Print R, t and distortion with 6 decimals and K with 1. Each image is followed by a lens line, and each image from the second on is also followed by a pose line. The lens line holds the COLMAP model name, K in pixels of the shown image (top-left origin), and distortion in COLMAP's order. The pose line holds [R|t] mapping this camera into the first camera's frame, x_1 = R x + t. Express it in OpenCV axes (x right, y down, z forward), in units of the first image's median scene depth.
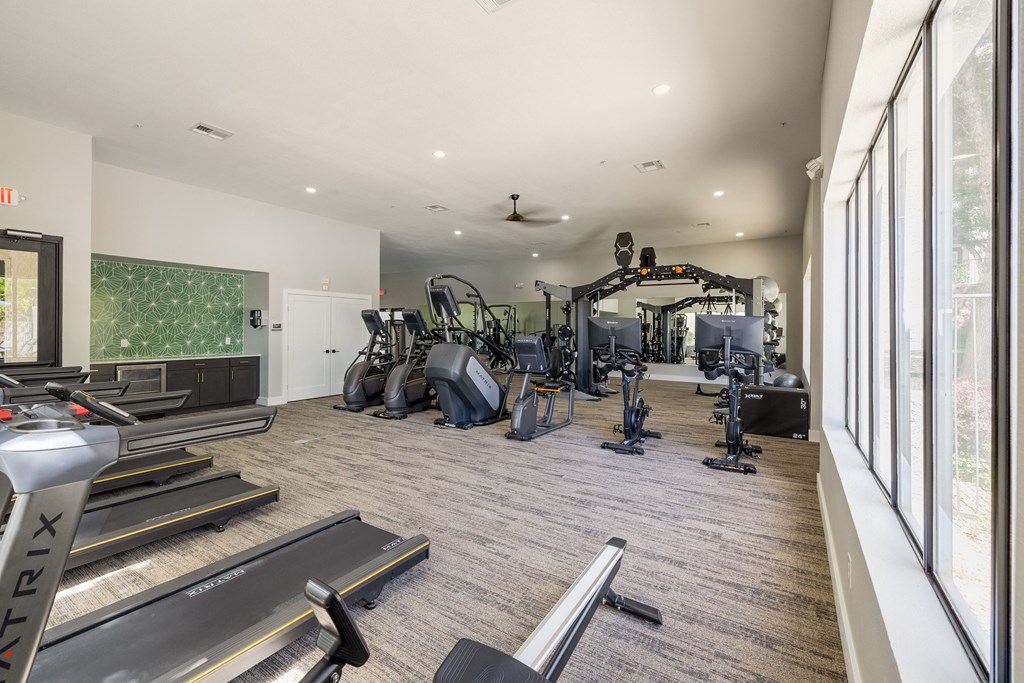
lens RADIAL K [[437.4, 0, 520.6], [0, 437.4, 332.3], [0, 0, 1]] dist [0.000460, 0.000147]
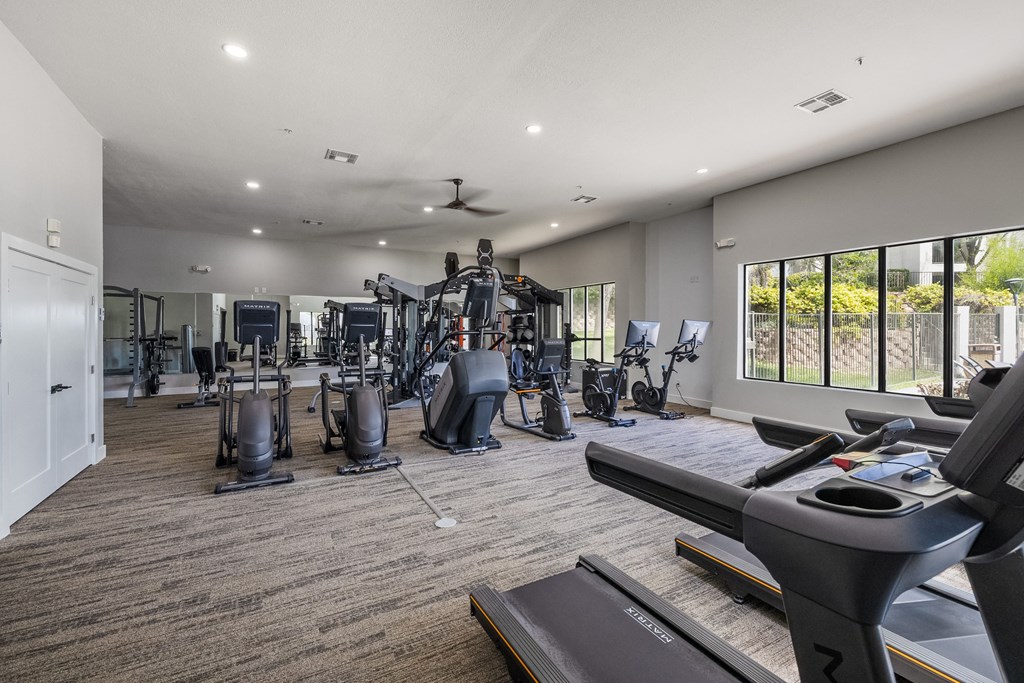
lens RADIAL K [[437.4, 0, 520.8], [0, 437.4, 332.6], [0, 0, 1]] dist [0.000460, 0.000147]
pose [[0.467658, -0.013148, 0.883812, -0.722737], [0.015068, 0.999863, 0.006902, -0.008473], [-0.883781, 0.010089, 0.467792, 0.466819]]
